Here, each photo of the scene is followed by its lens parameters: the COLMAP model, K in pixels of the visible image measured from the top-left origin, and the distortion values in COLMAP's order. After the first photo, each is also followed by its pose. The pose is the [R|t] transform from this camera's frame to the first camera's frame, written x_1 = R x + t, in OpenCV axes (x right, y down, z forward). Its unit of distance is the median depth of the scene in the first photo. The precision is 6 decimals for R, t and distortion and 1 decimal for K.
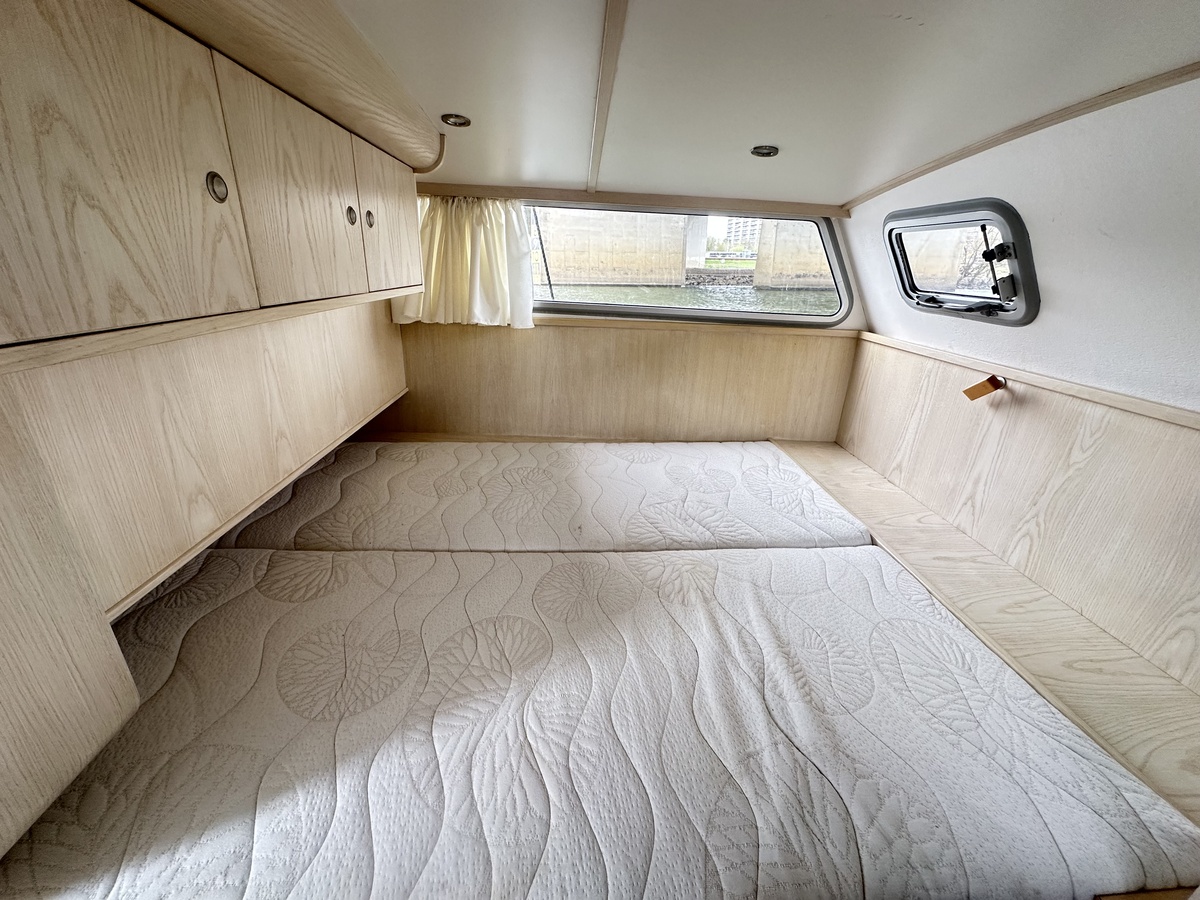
lens RADIAL K [[476.2, 0, 600.0], [0, 476.2, 450.0], [0, 0, 1]] dist [-0.003427, 0.000211]
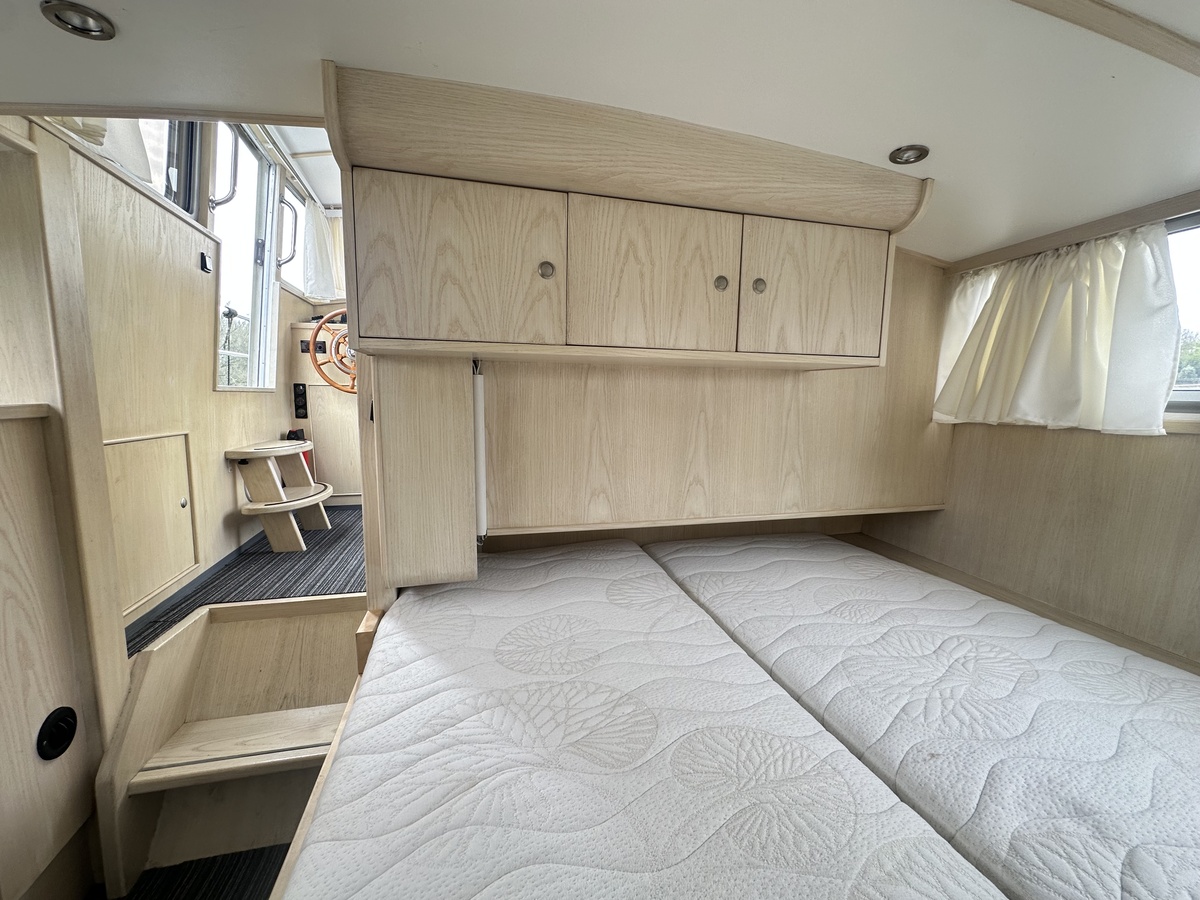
lens RADIAL K [[476.2, 0, 600.0], [0, 476.2, 450.0], [0, 0, 1]] dist [-0.003427, 0.000211]
pose [[0.195033, 0.077193, -0.977754, 0.433681], [-0.361123, 0.932517, 0.001588, -0.020603], [0.911895, 0.352780, 0.209748, 0.509488]]
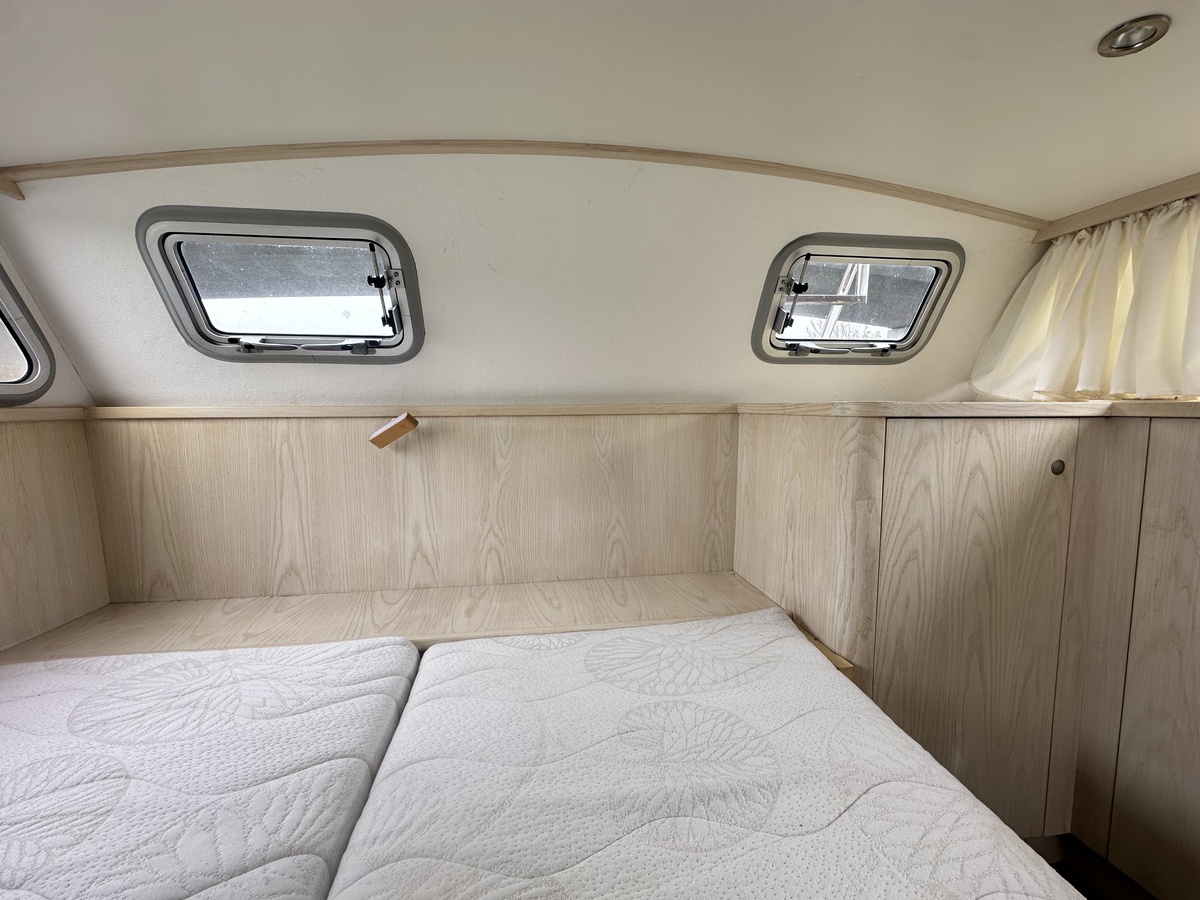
lens RADIAL K [[476.2, 0, 600.0], [0, 476.2, 450.0], [0, 0, 1]] dist [-0.003427, 0.000211]
pose [[-0.088942, -0.135374, 0.986794, -0.138872], [0.366040, 0.916953, 0.158785, -0.105223], [-0.926339, 0.375329, -0.032004, 0.744534]]
